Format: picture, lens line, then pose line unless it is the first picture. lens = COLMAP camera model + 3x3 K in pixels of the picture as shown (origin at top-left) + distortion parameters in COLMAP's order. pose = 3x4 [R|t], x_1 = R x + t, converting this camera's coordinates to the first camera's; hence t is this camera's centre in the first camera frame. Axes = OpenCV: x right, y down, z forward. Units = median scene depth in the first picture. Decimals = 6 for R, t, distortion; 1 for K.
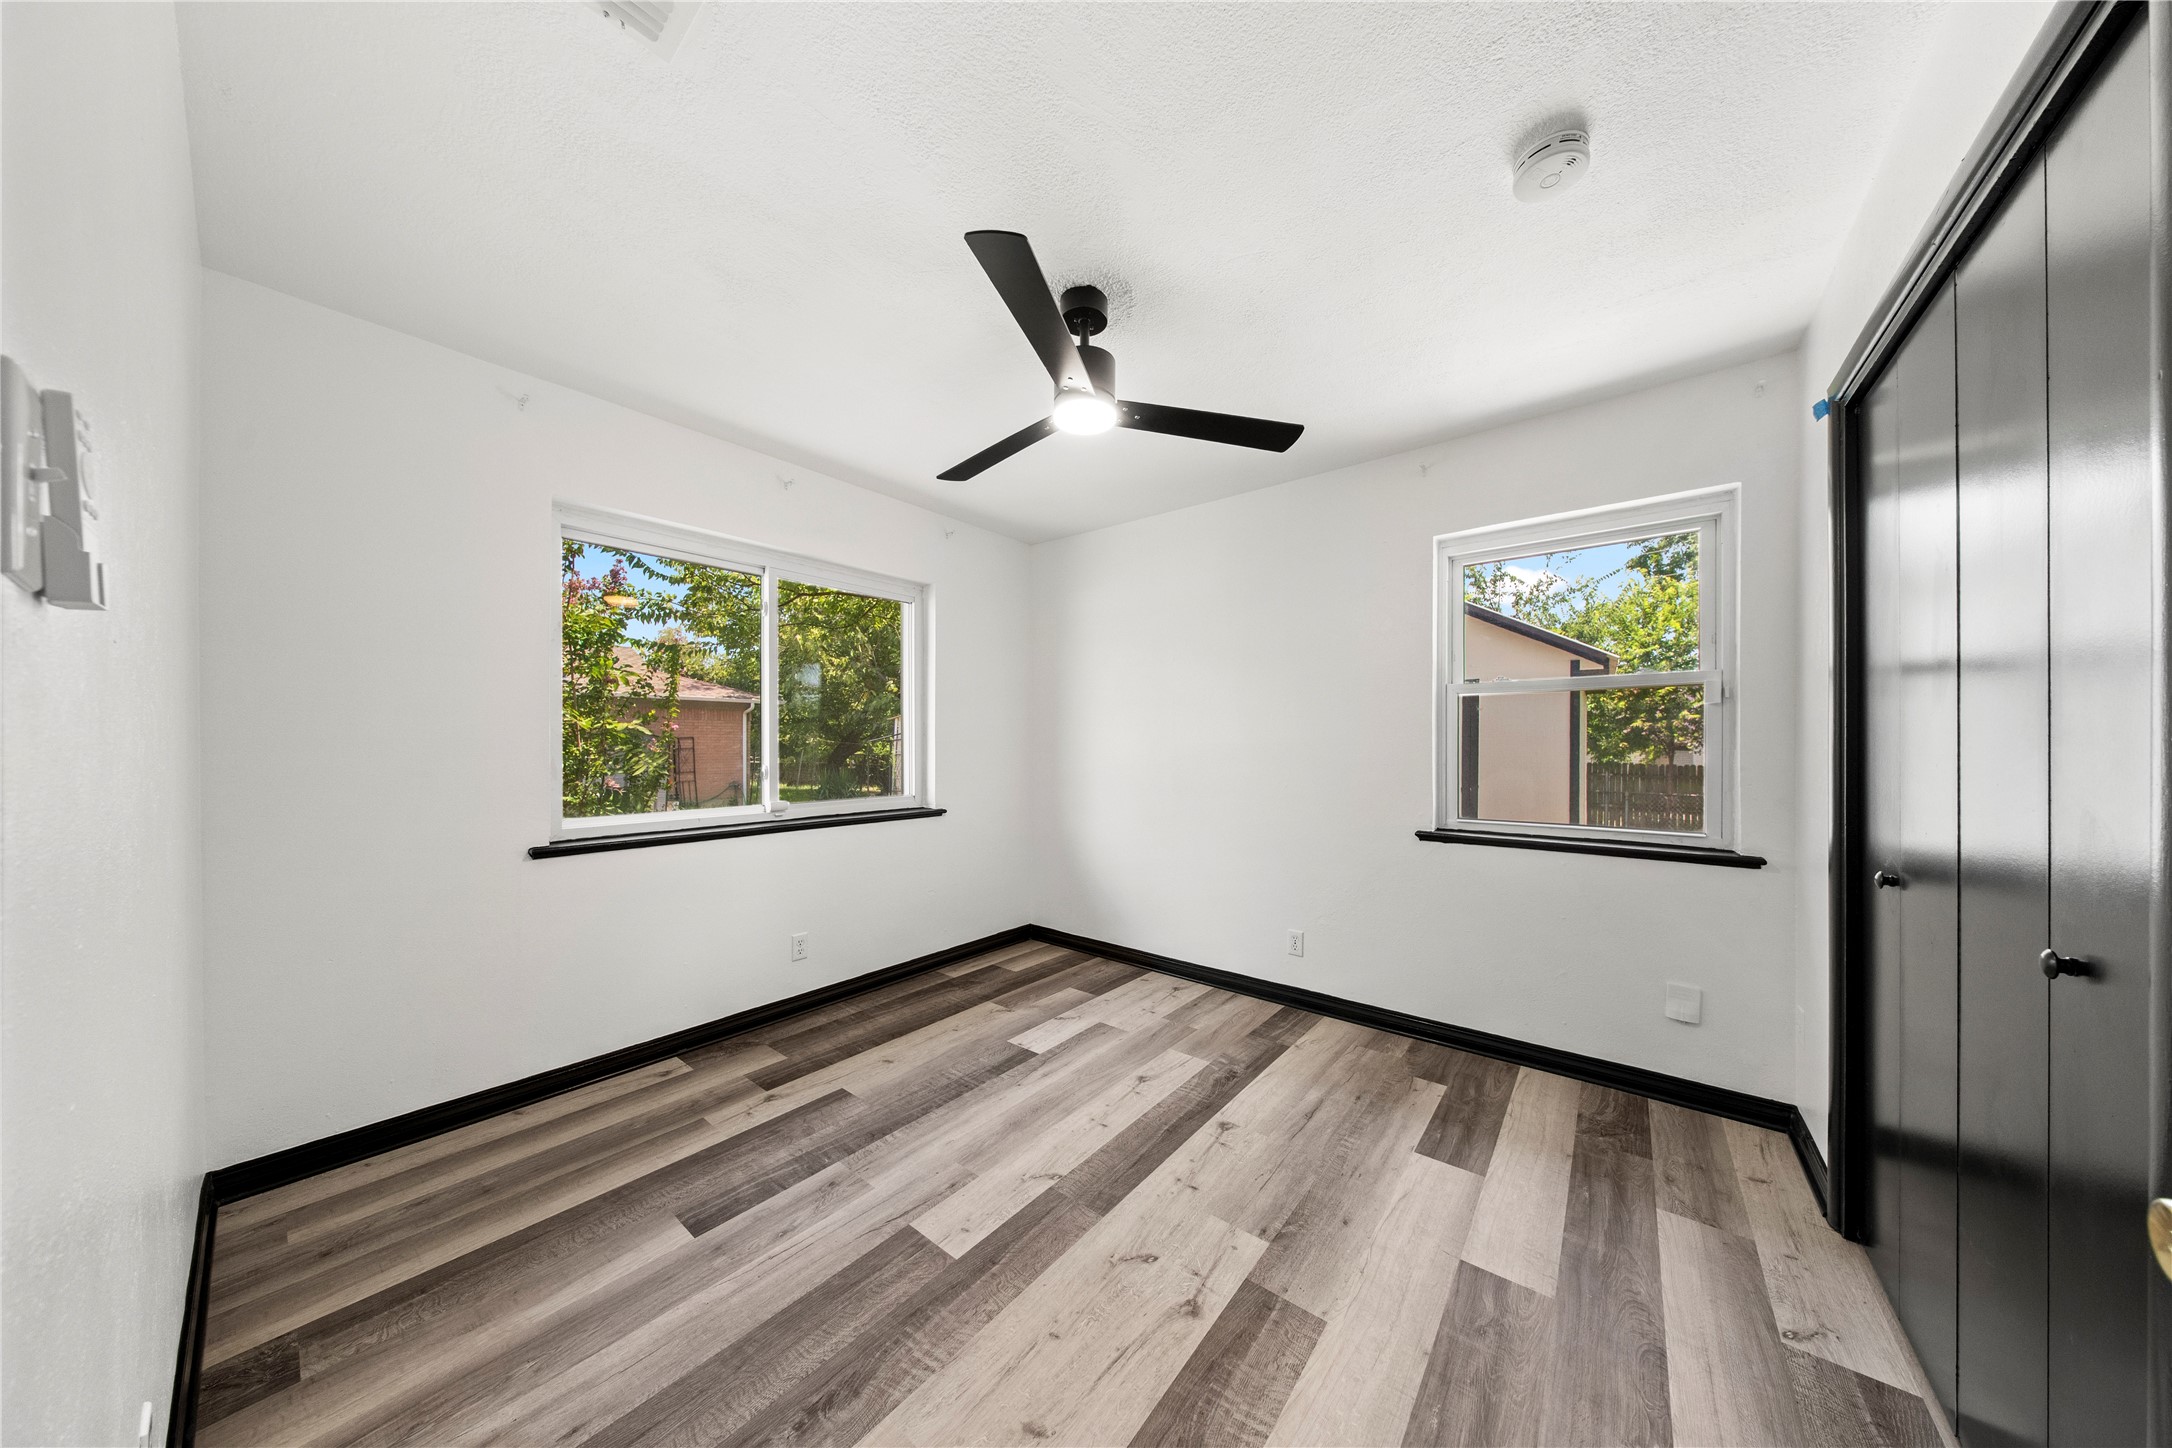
lens RADIAL K [[653.4, 0, 1088.3], [0, 653.4, 735.2], [0, 0, 1]] dist [0.010346, -0.004074]
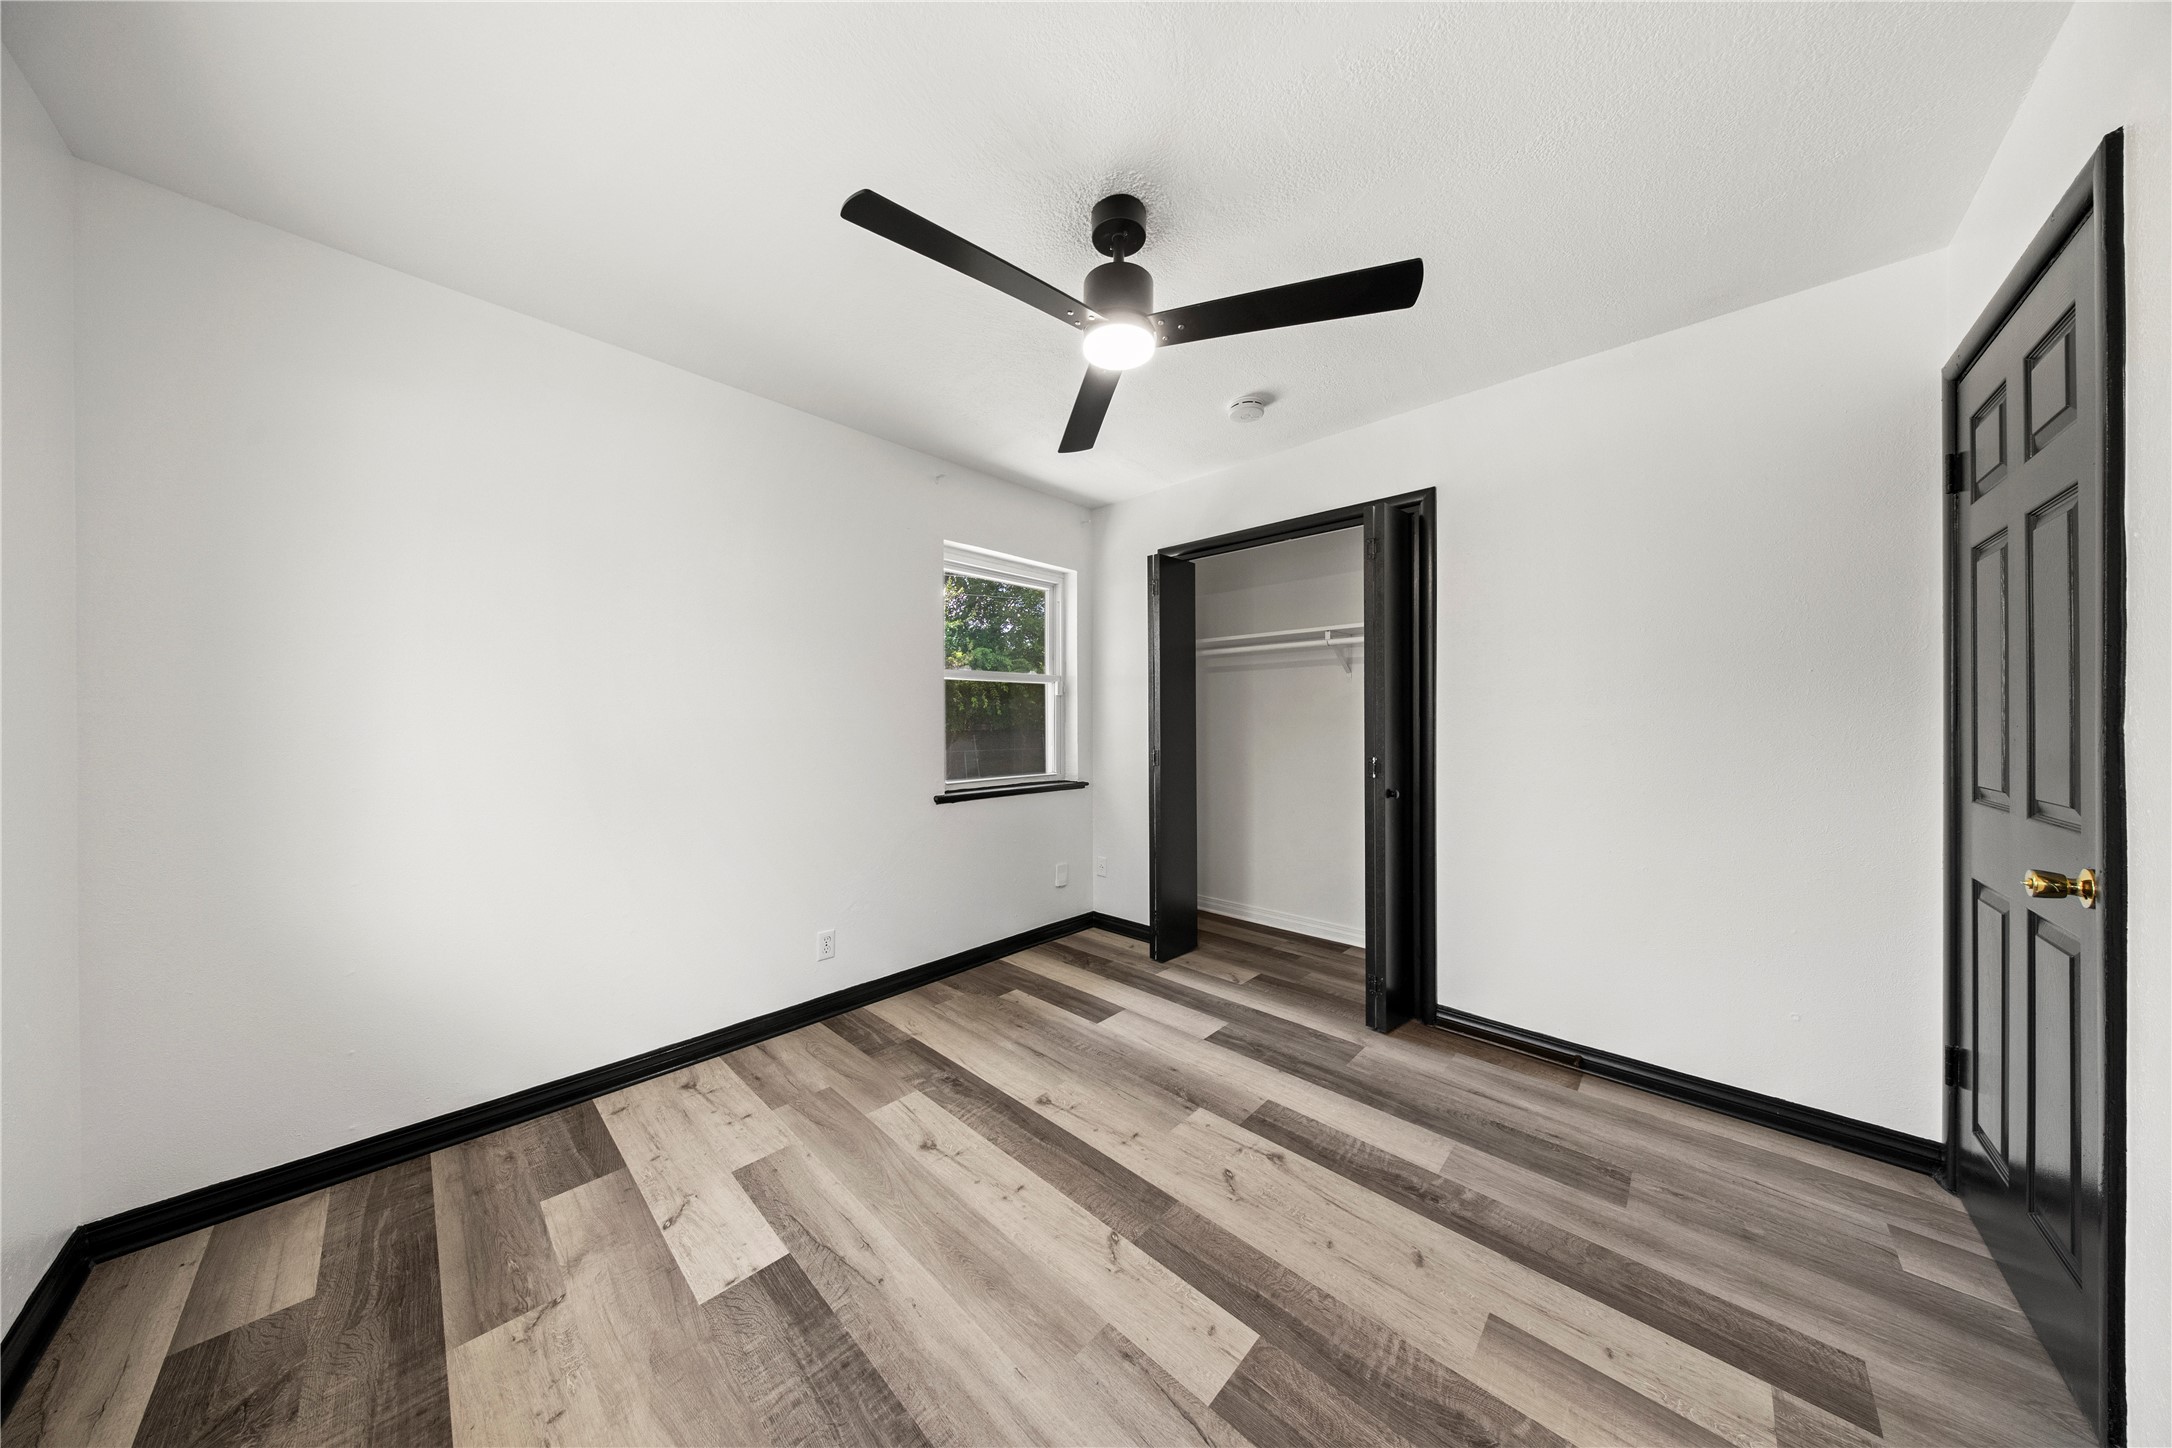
lens RADIAL K [[653.4, 0, 1088.3], [0, 653.4, 735.2], [0, 0, 1]] dist [0.010346, -0.004074]
pose [[0.088406, -0.027740, 0.995698, -0.724856], [-0.013569, 0.999486, 0.029050, 0.009797], [-0.995992, -0.016079, 0.087984, 0.812844]]
